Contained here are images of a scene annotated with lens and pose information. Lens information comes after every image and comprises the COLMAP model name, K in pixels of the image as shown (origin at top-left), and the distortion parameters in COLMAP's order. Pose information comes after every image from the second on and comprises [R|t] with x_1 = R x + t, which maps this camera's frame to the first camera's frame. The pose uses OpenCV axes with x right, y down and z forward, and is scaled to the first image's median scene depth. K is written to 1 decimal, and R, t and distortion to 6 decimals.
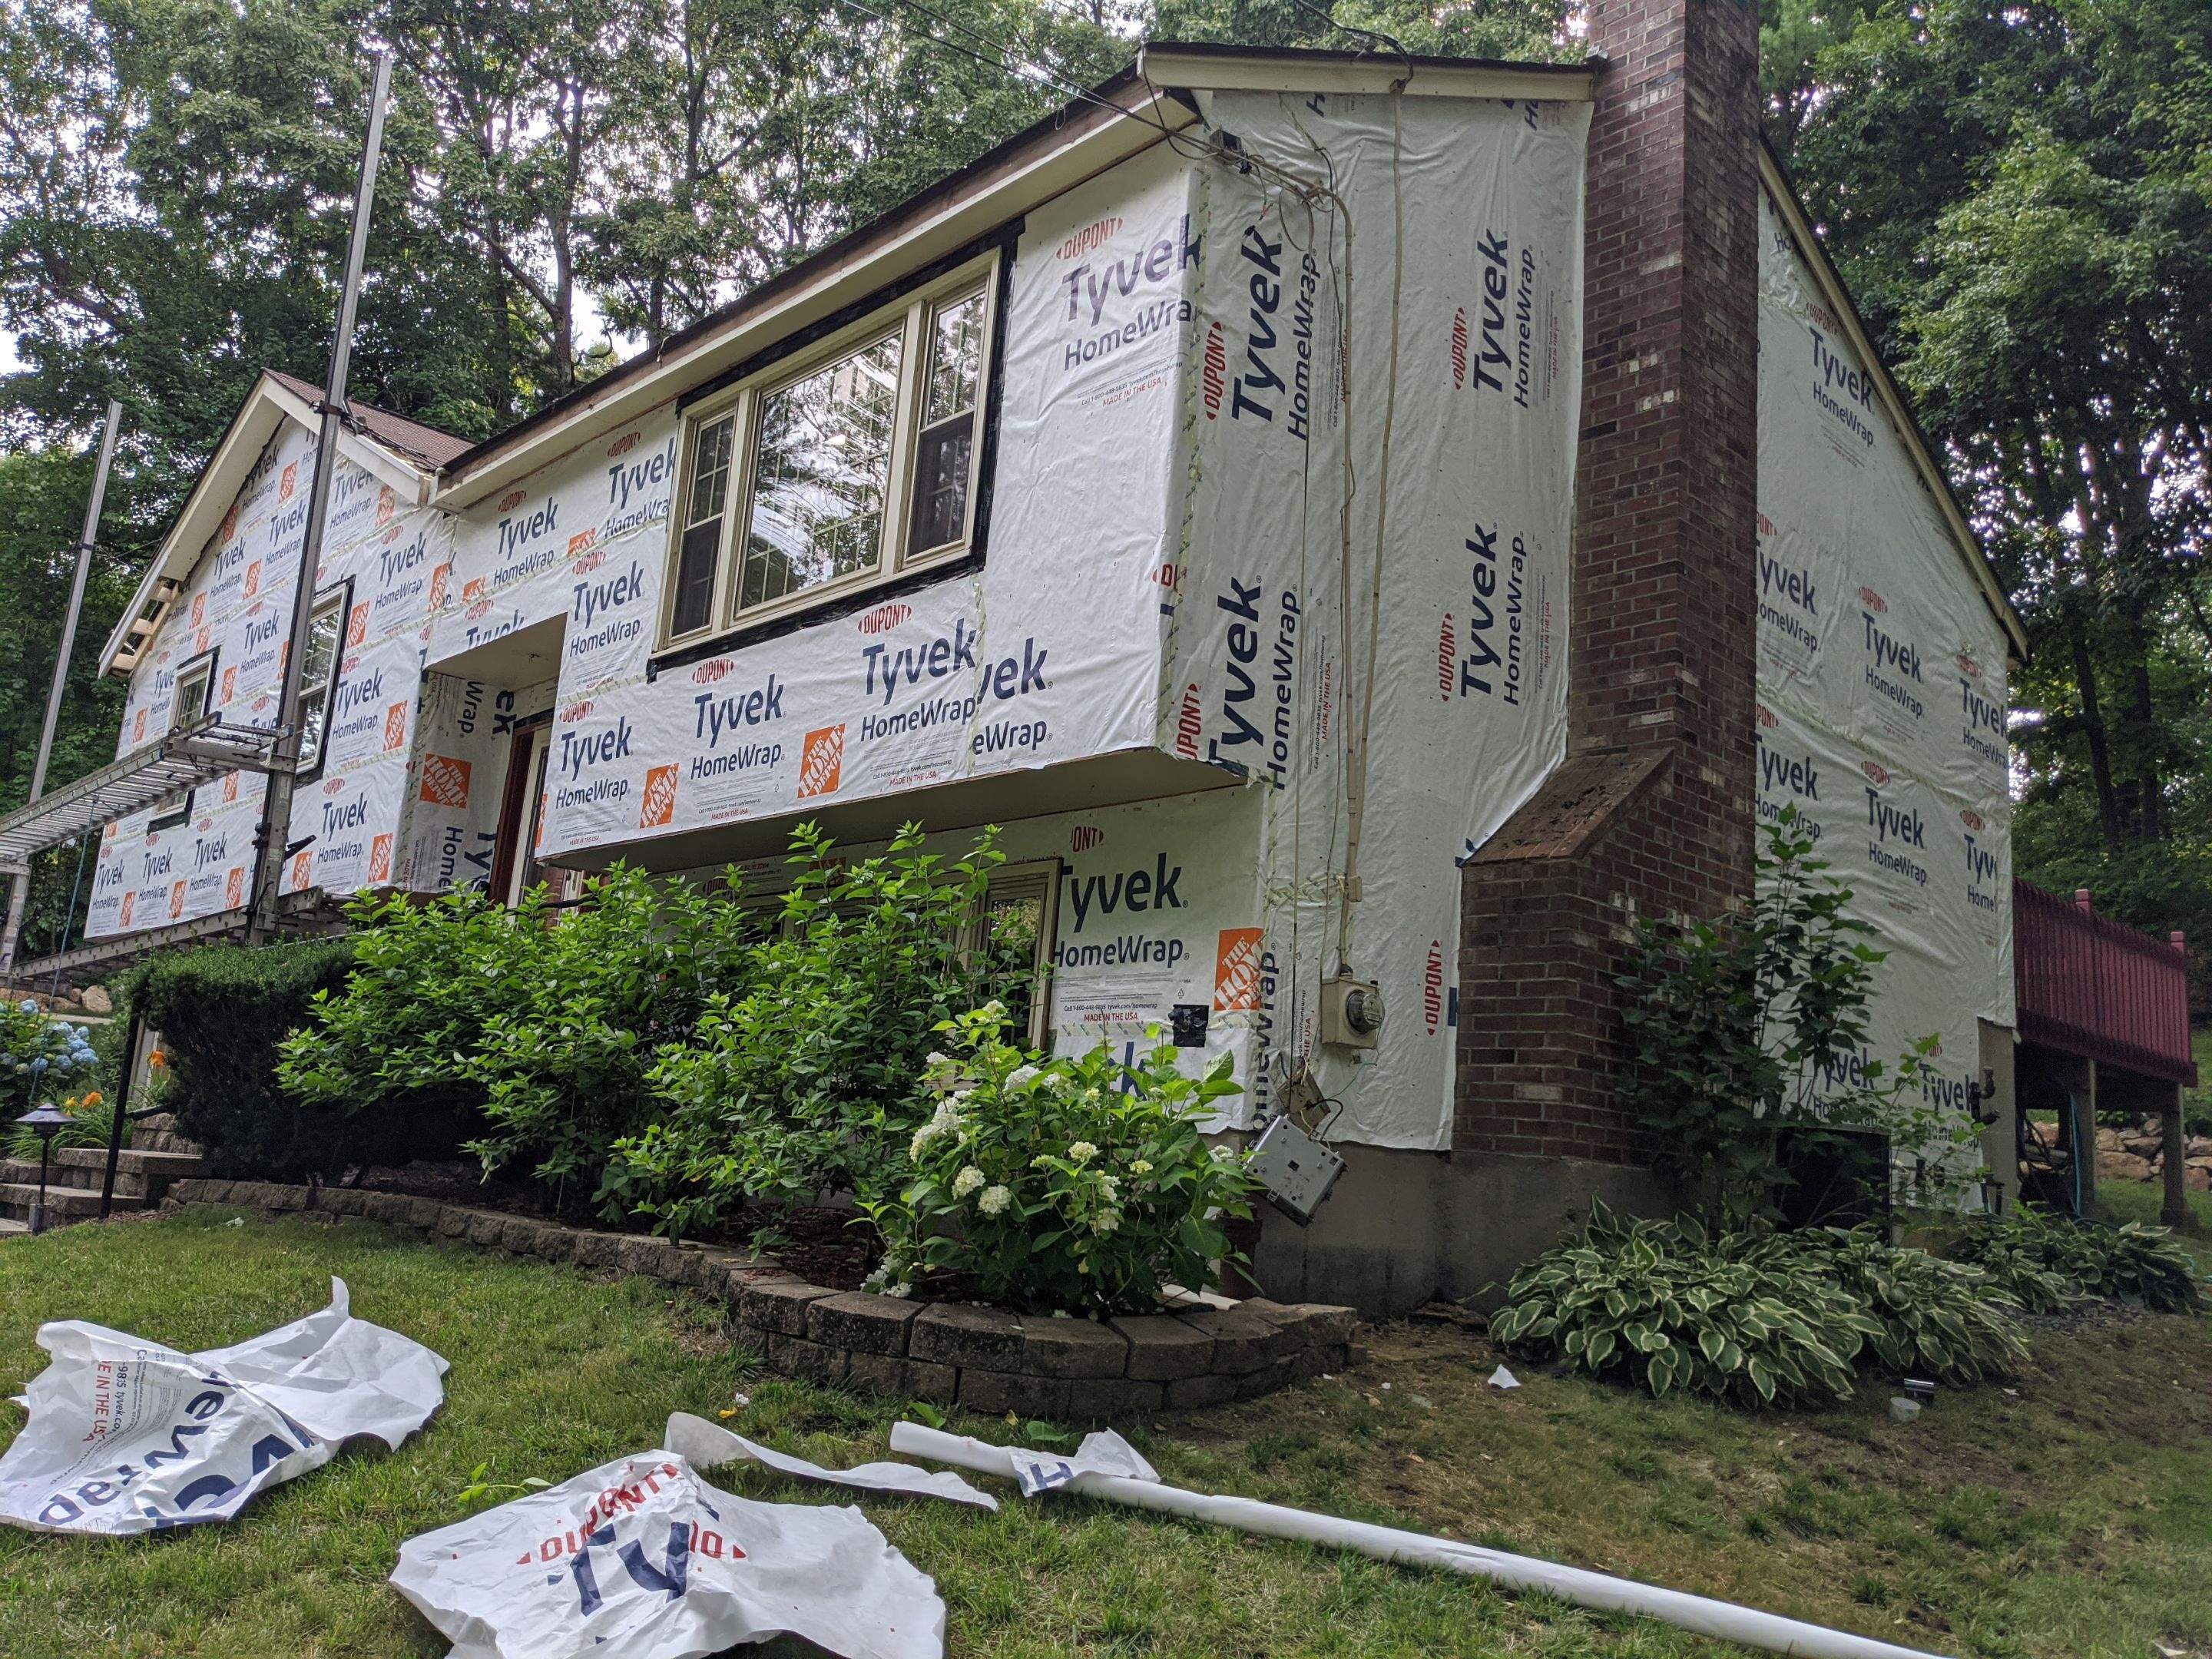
lens RADIAL K [[1763.8, 0, 1099.8], [0, 1763.8, 826.9], [0, 0, 1]] dist [0.061880, -0.105842]
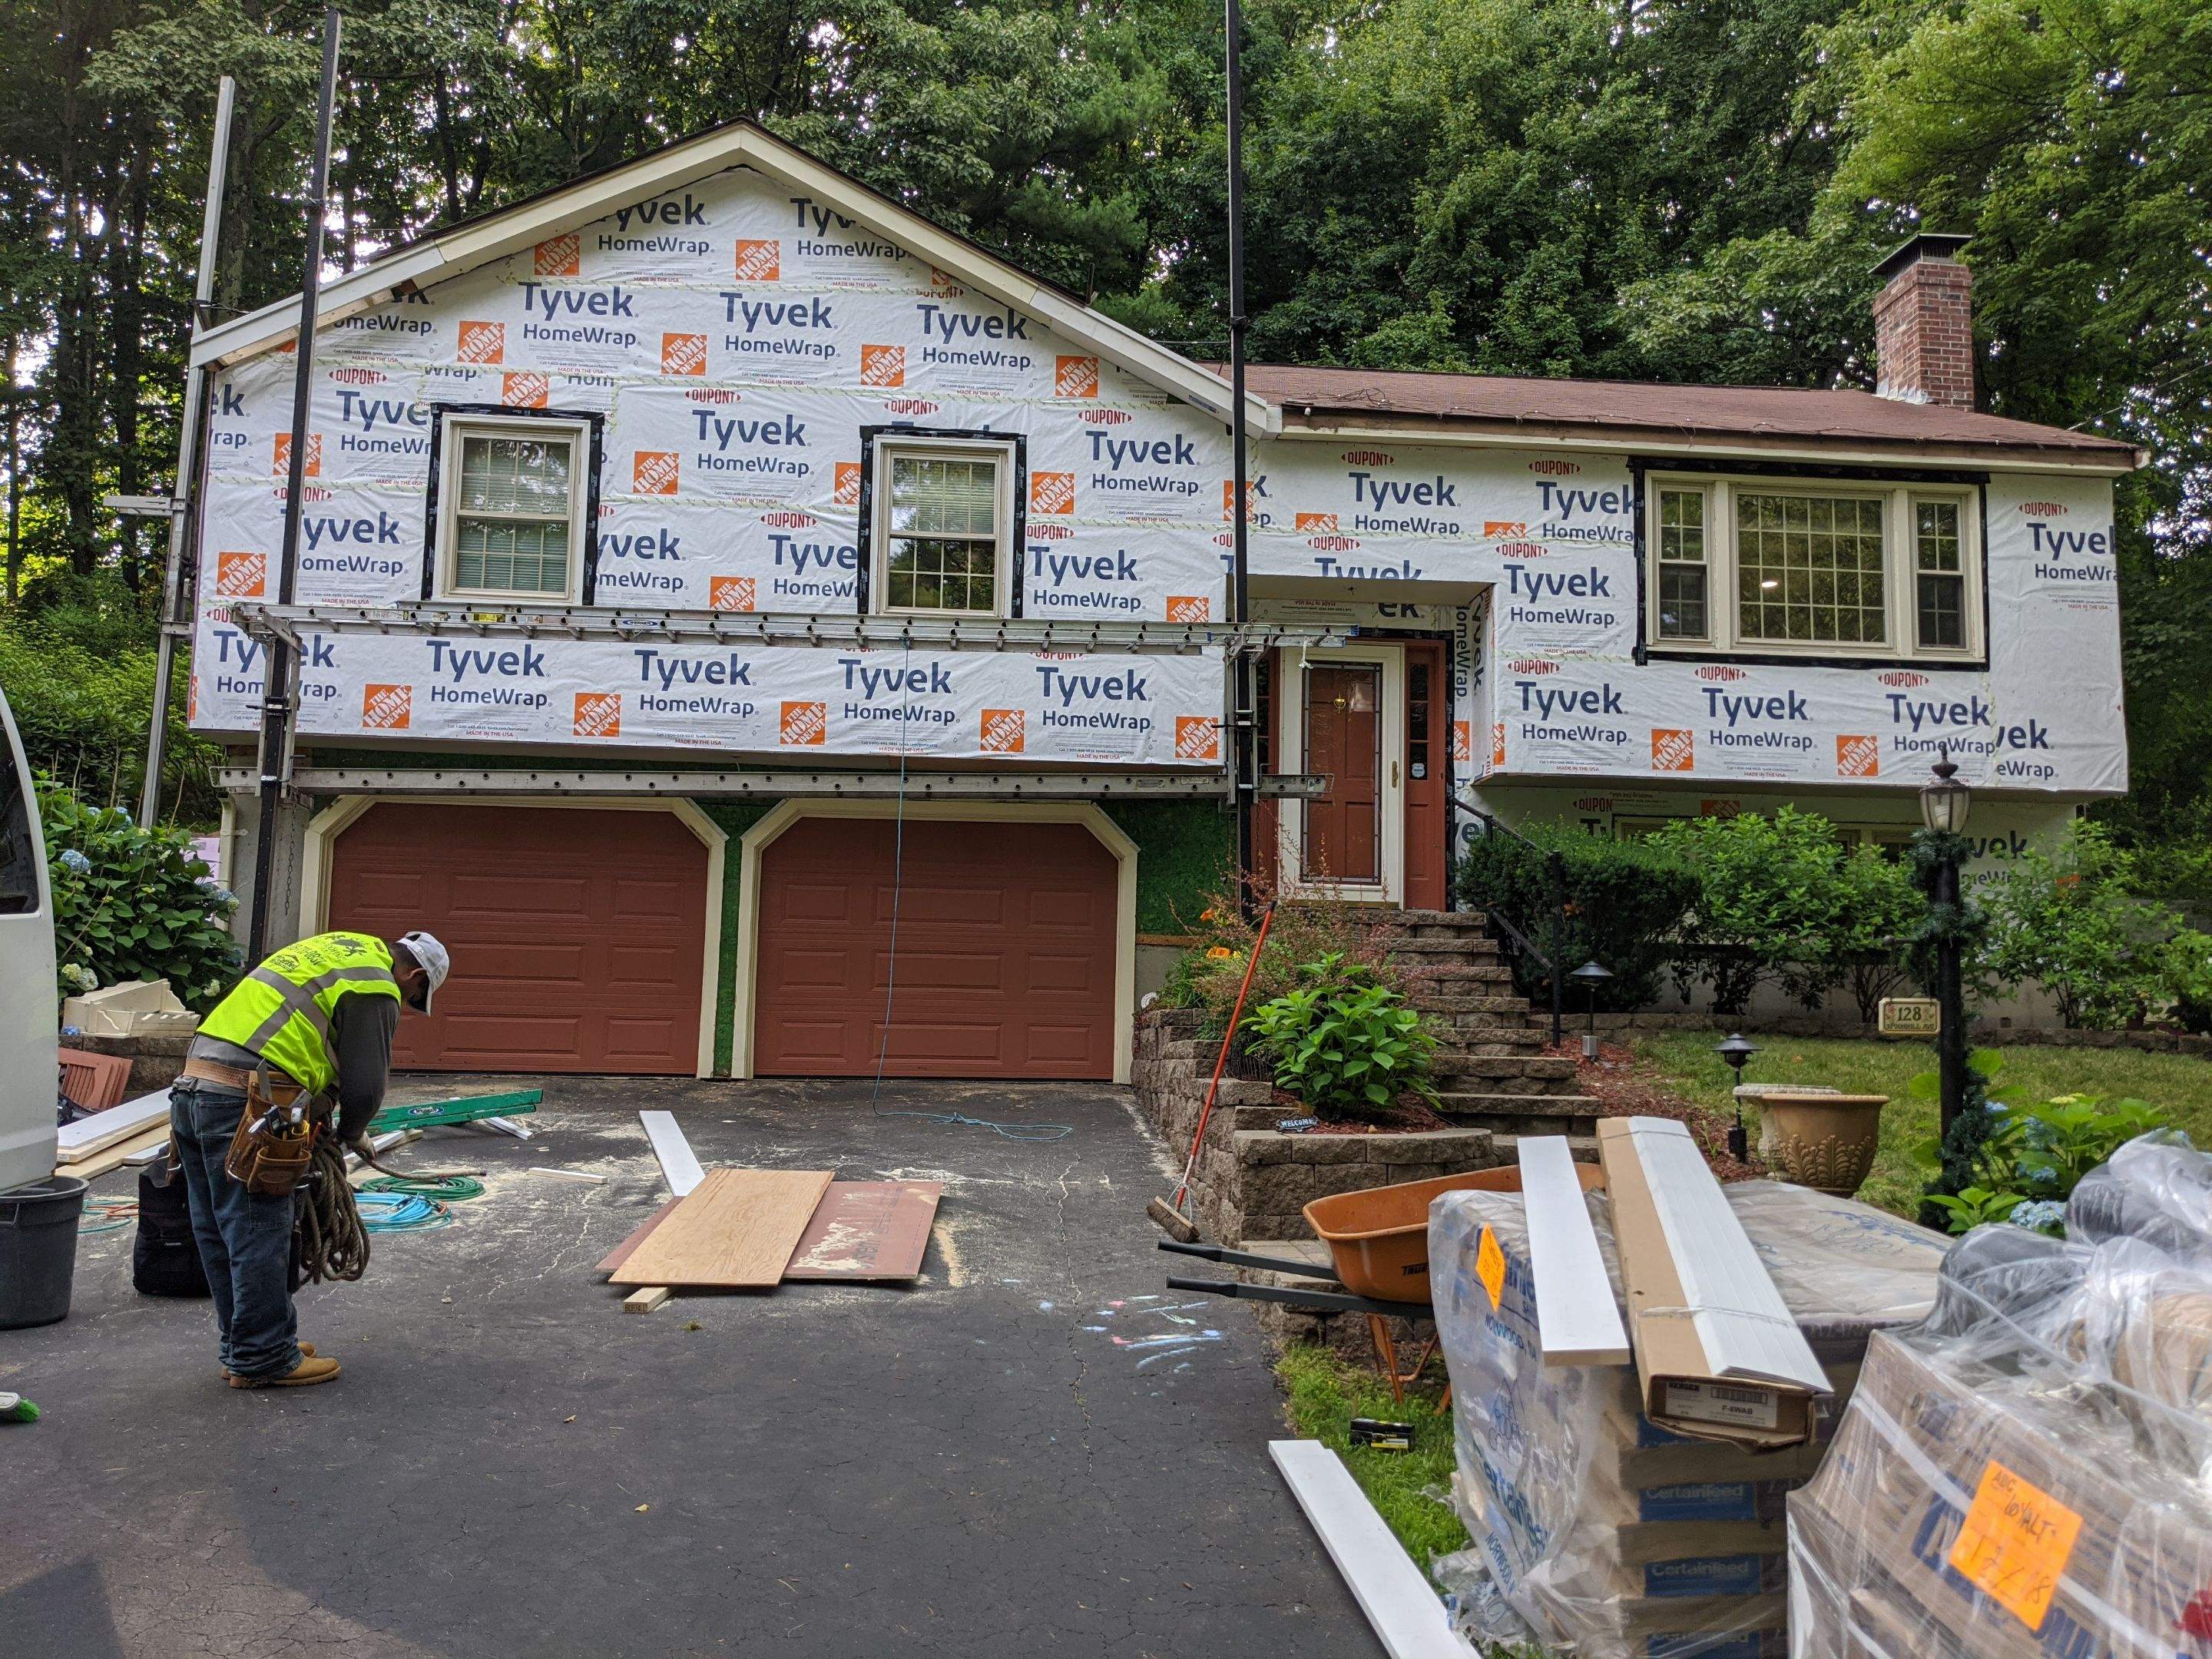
lens RADIAL K [[1763.8, 0, 1075.5], [0, 1763.8, 859.5], [0, 0, 1]] dist [0.061880, -0.105842]
pose [[0.618207, 0.024815, 0.785623, -1.985289], [-0.128077, 0.989324, 0.069535, 0.039210], [-0.775510, -0.143607, 0.614785, 0.533498]]
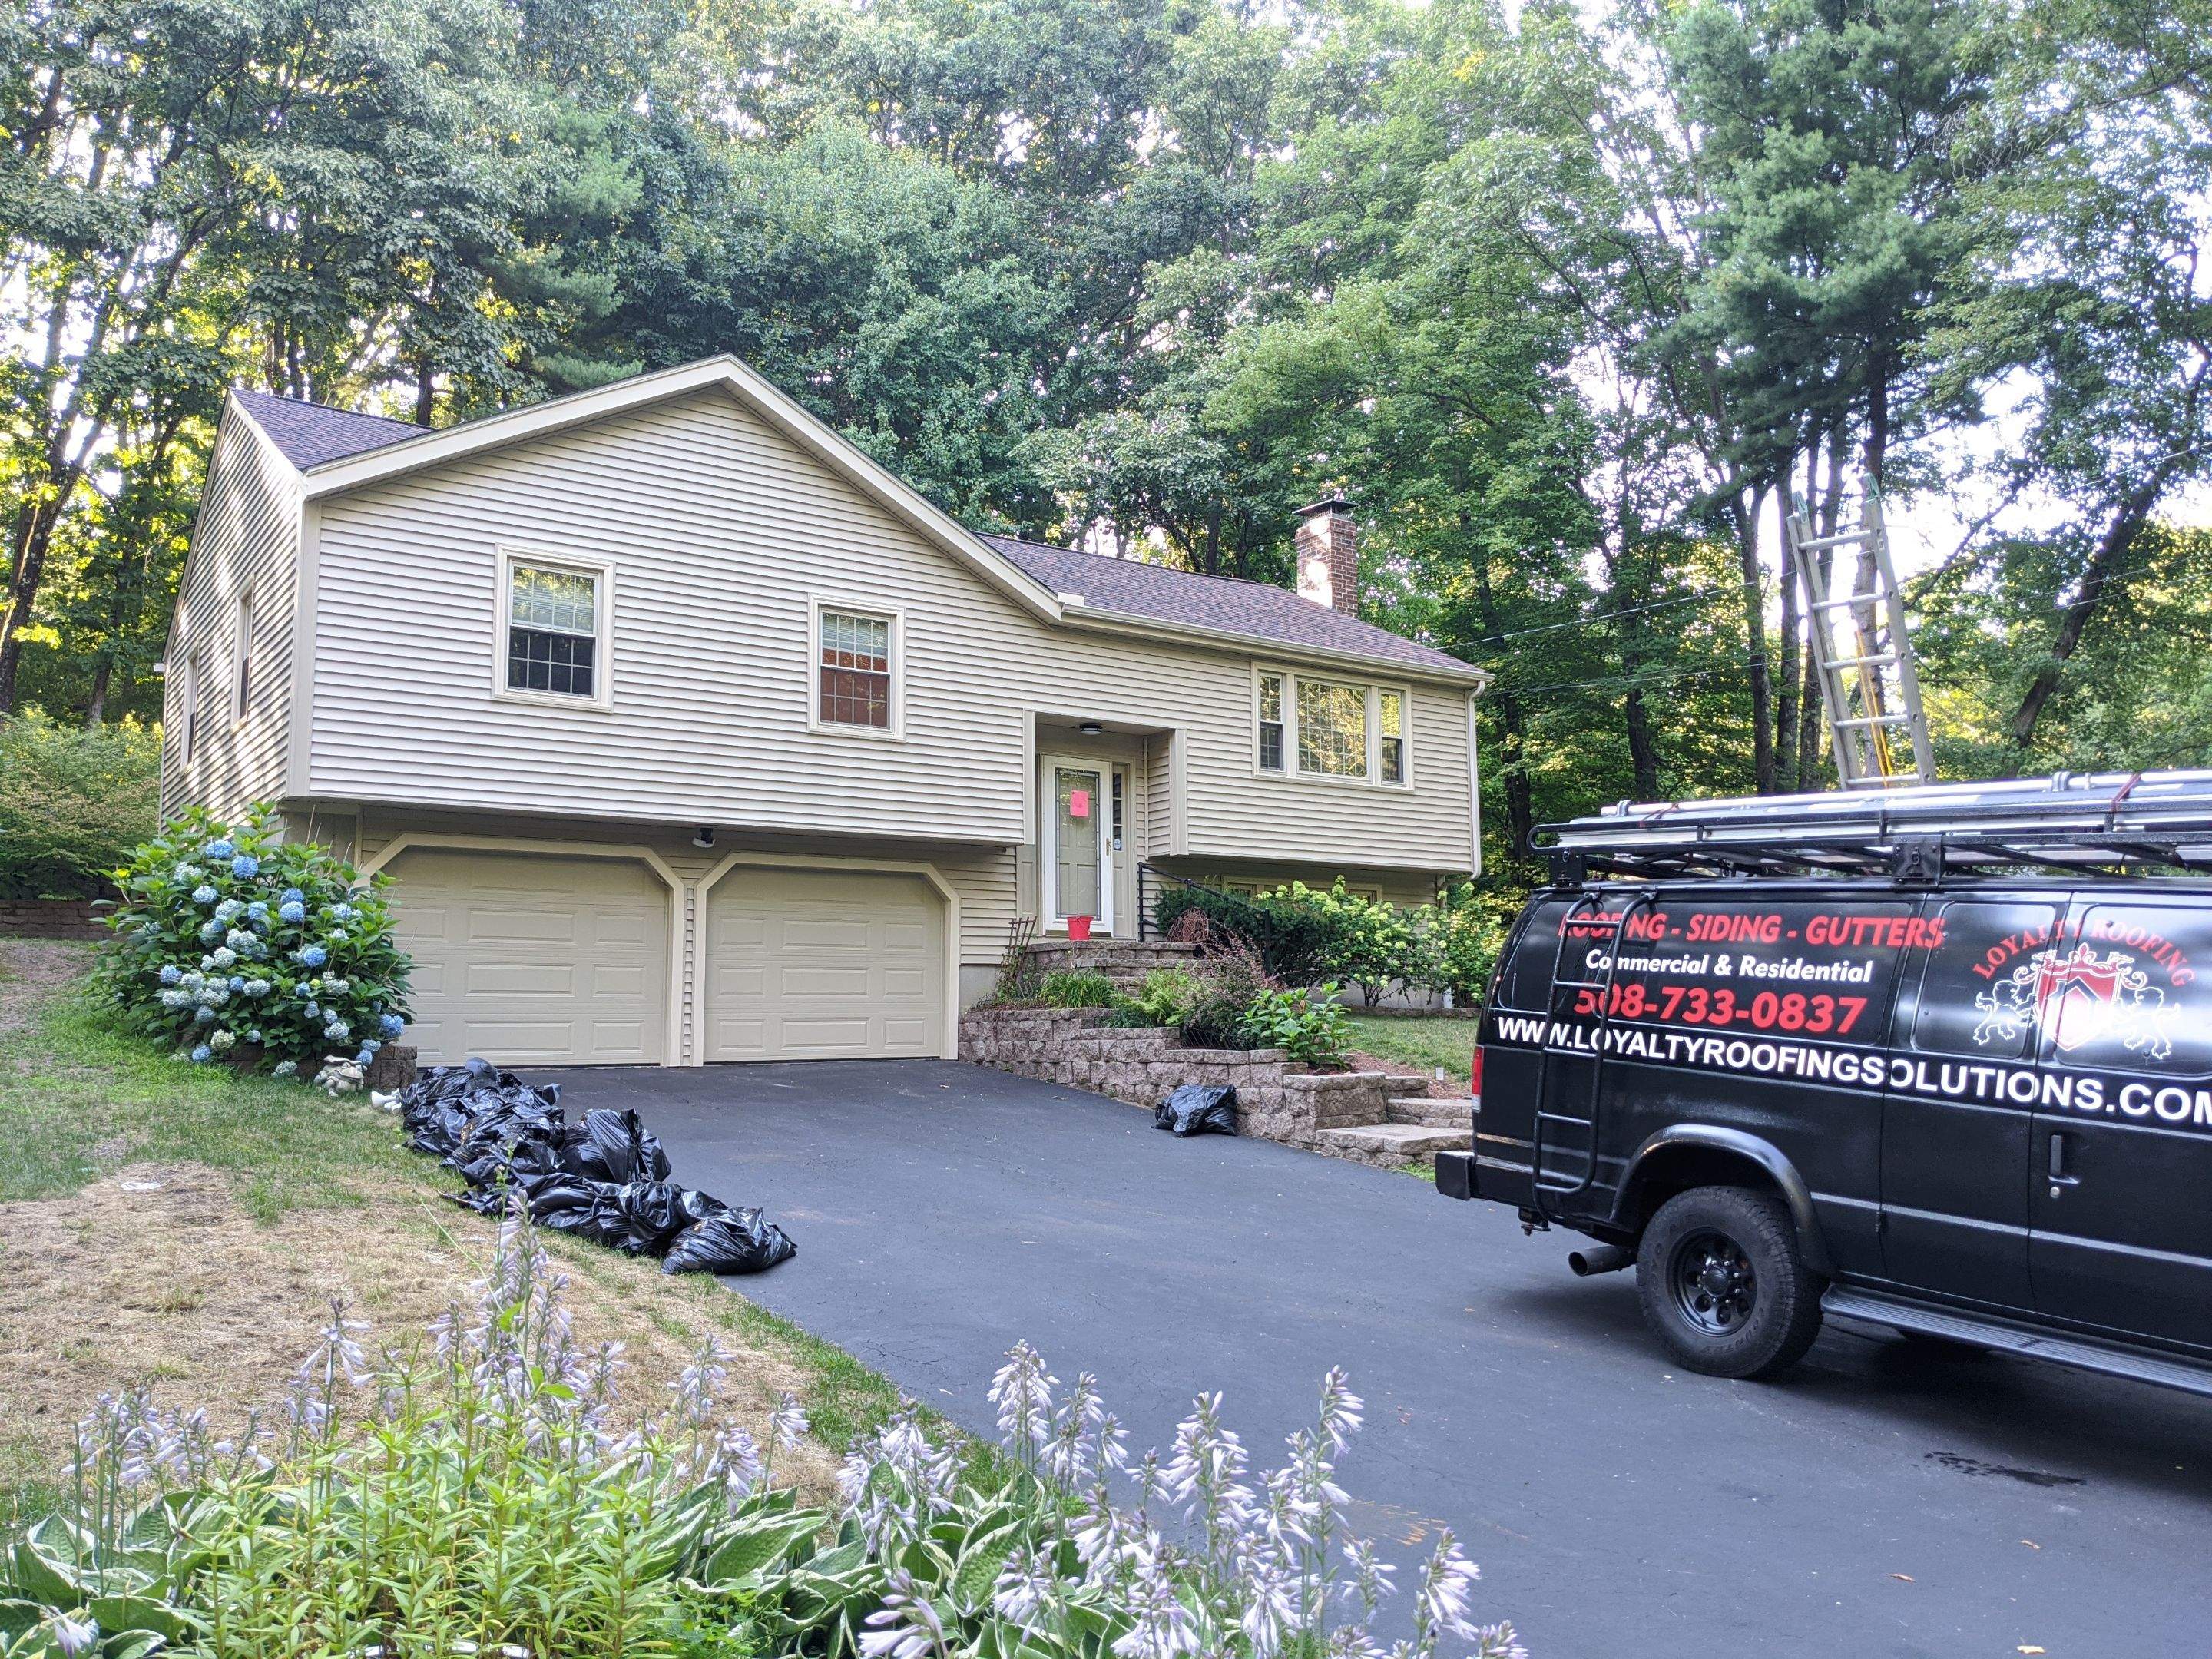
lens RADIAL K [[1763.8, 0, 1129.8], [0, 1763.8, 849.3], [0, 0, 1]] dist [0.061880, -0.105842]
pose [[0.119088, 0.026737, 0.992524, -3.031879], [-0.176401, 0.984304, -0.005350, 0.048845], [-0.977088, -0.174445, 0.121936, 1.026690]]
